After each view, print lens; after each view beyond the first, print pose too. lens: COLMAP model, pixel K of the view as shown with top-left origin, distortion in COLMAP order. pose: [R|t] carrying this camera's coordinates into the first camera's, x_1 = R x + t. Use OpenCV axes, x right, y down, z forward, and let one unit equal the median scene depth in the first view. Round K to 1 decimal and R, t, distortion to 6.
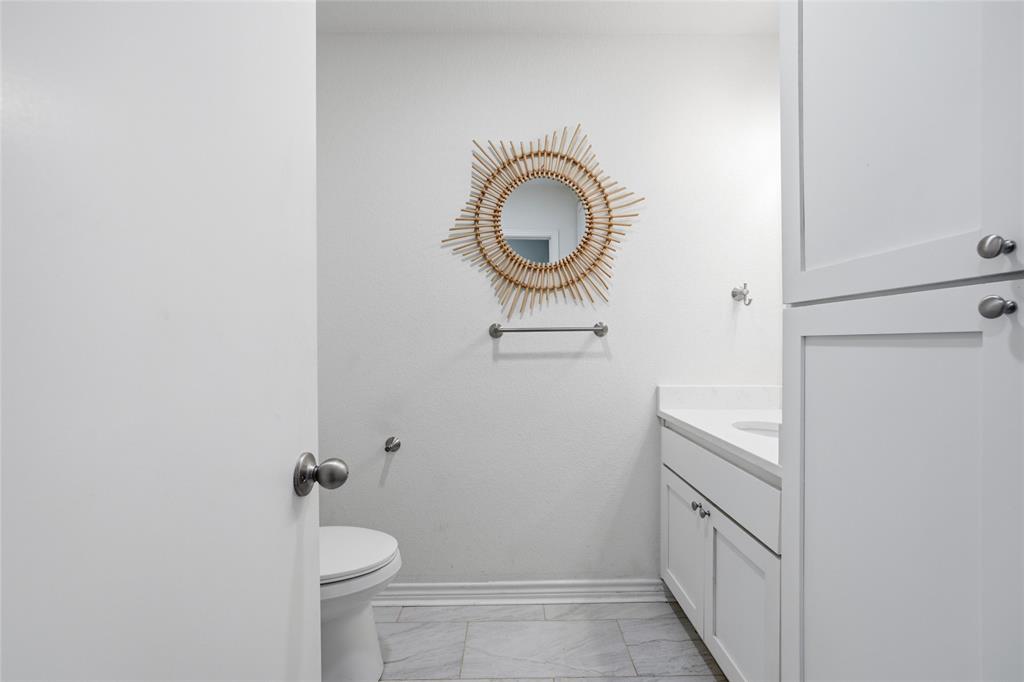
lens RADIAL K [[443.4, 0, 512.0], [0, 443.4, 341.0], [0, 0, 1]] dist [-0.000215, 0.000473]
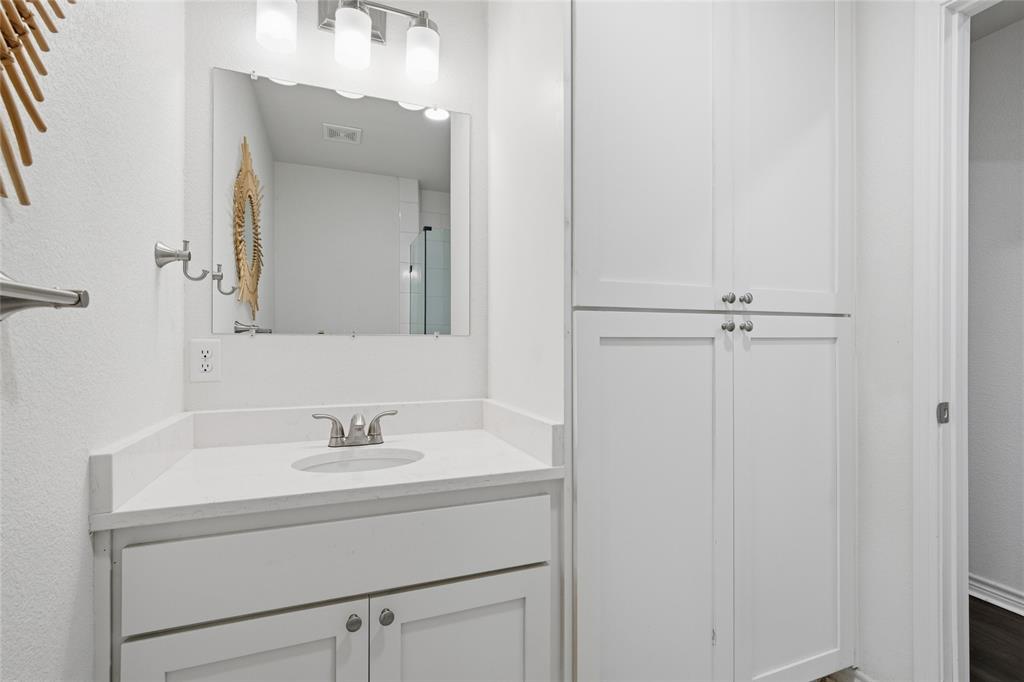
lens RADIAL K [[443.4, 0, 512.0], [0, 443.4, 341.0], [0, 0, 1]] dist [-0.000215, 0.000473]
pose [[-0.342334, 0.007094, 0.939552, -0.281452], [-0.003297, 0.999956, -0.008752, 0.008459], [-0.939573, -0.006094, -0.342296, 1.371501]]
